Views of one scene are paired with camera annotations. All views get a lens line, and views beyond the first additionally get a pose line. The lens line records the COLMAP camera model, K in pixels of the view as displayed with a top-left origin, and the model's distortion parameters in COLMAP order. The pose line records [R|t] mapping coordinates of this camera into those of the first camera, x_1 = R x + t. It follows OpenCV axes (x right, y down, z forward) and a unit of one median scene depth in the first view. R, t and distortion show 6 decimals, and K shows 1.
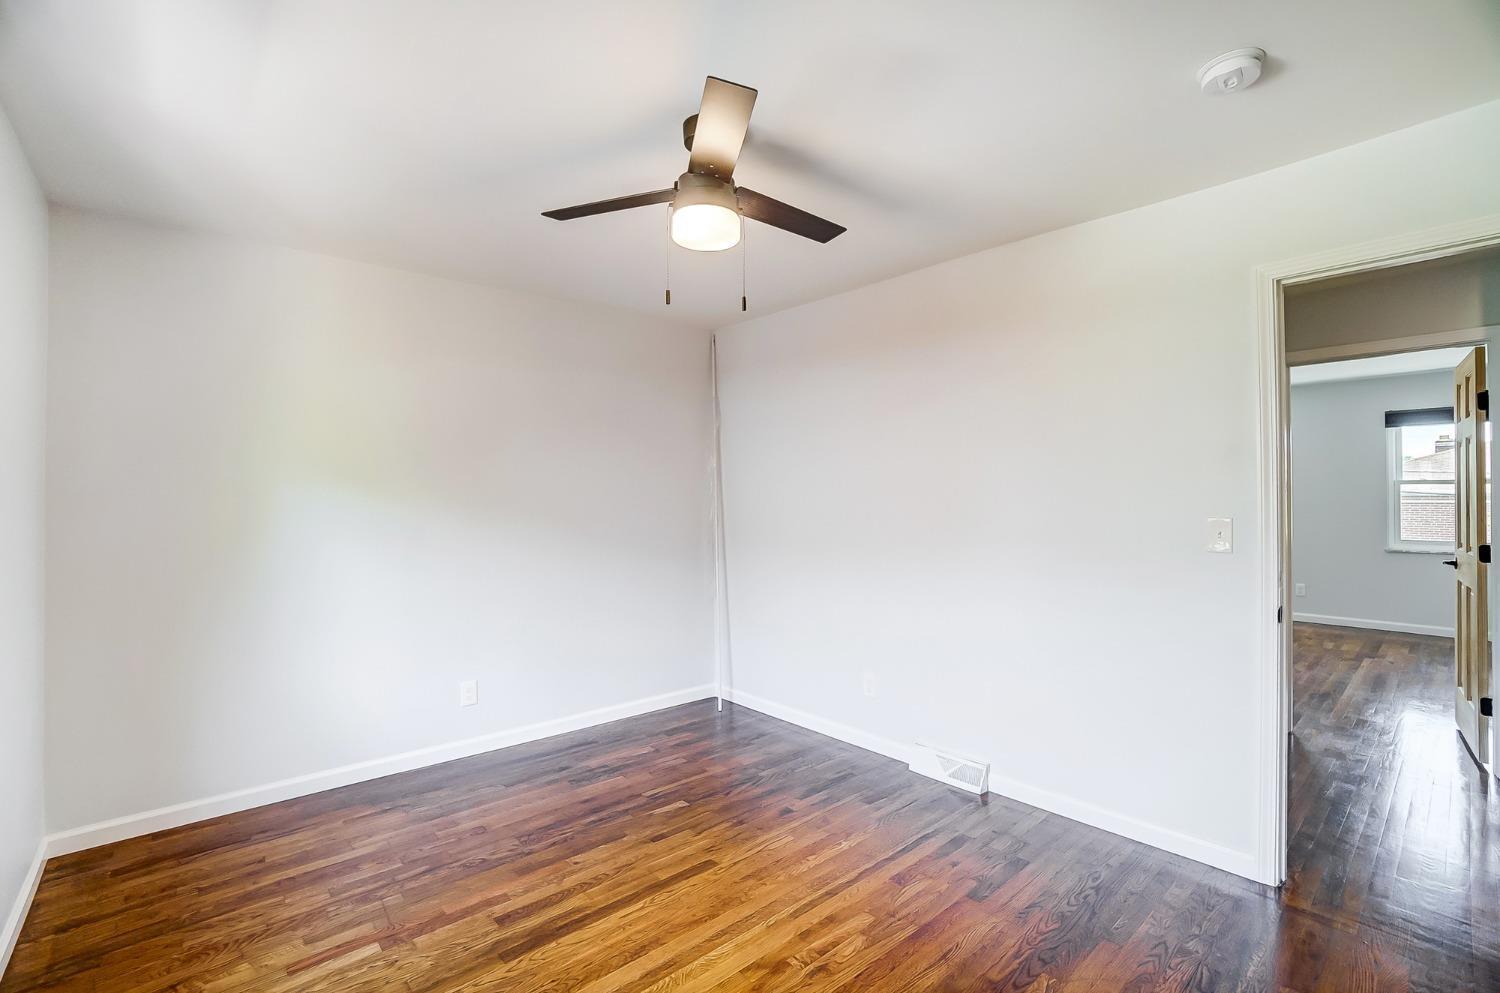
lens RADIAL K [[667.3, 0, 750.5], [0, 667.3, 491.6], [0, 0, 1]] dist [-0.063603, 0.023413]
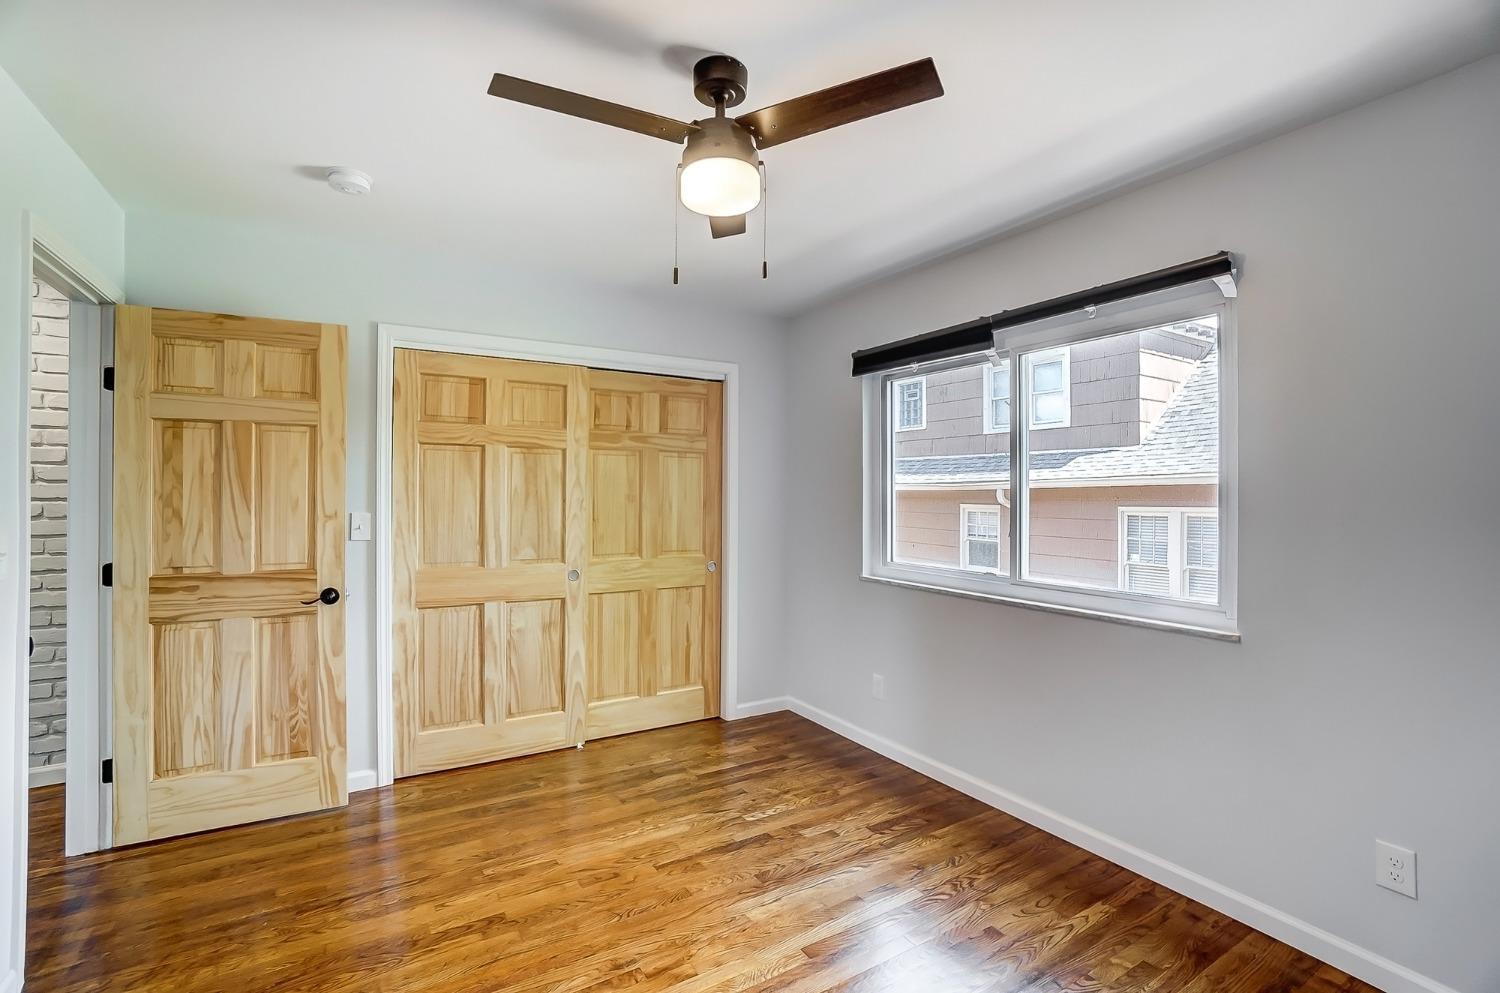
lens RADIAL K [[667.3, 0, 750.5], [0, 667.3, 491.6], [0, 0, 1]] dist [-0.063603, 0.023413]
pose [[-0.986355, 0.004438, 0.164573, -0.202527], [0.003534, 0.999977, -0.005785, -0.003704], [-0.164595, -0.005125, -0.986348, 1.501592]]
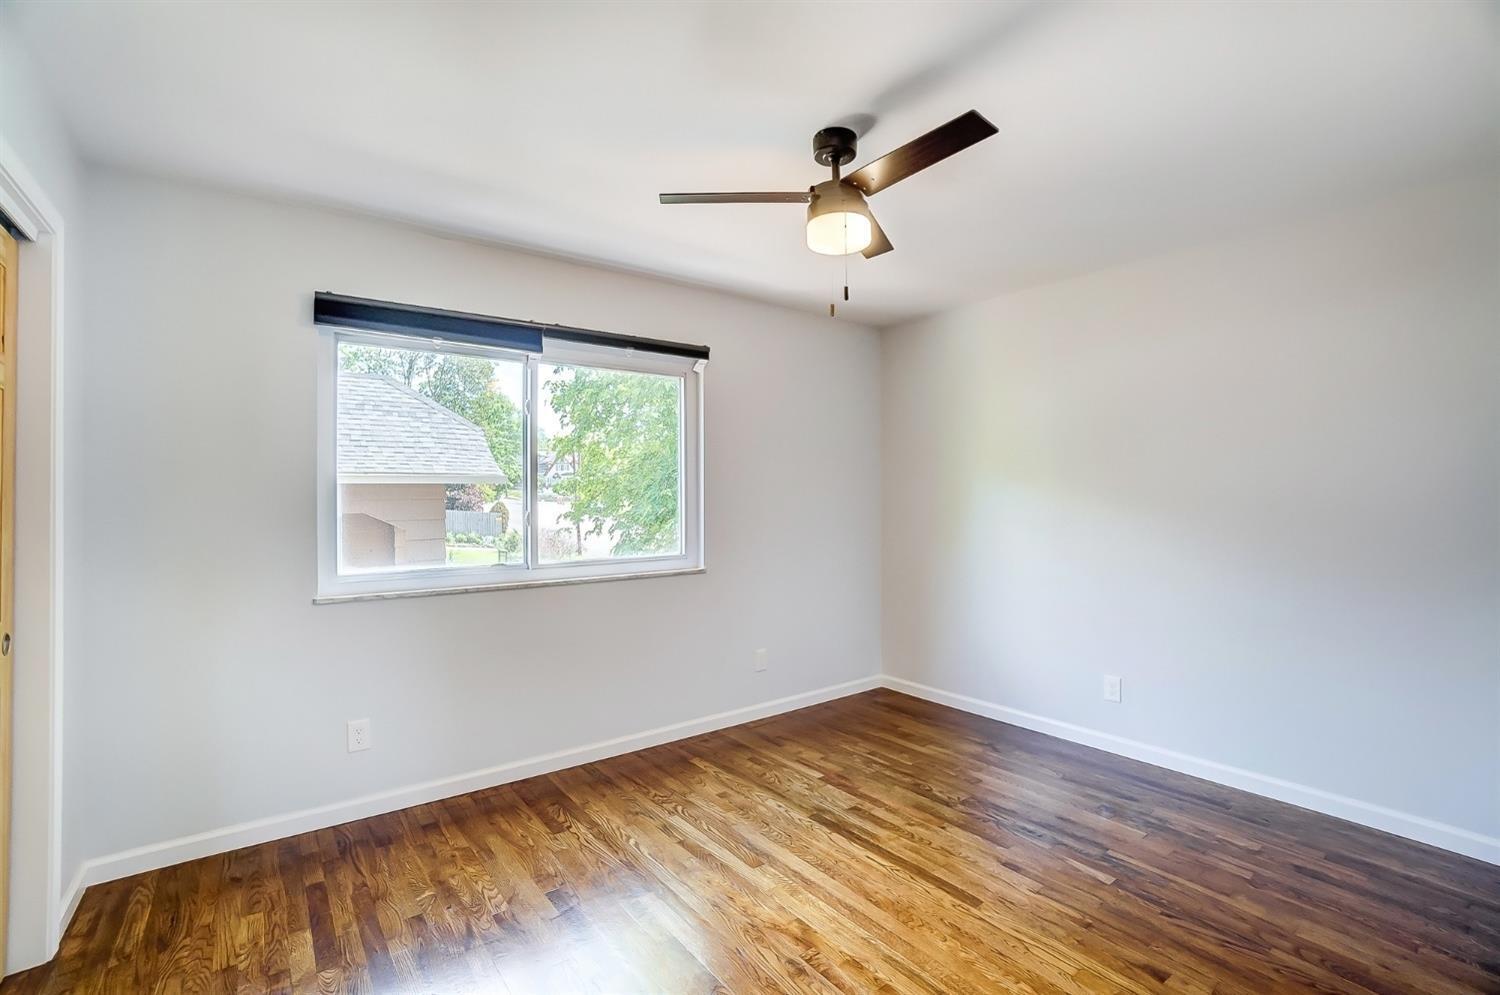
lens RADIAL K [[667.3, 0, 750.5], [0, 667.3, 492.6], [0, 0, 1]] dist [-0.063603, 0.023413]
pose [[-0.075584, -0.001830, -0.997138, 0.826251], [0.012185, 0.999922, -0.002759, 0.015551], [0.997065, -0.012358, -0.075556, 0.765733]]
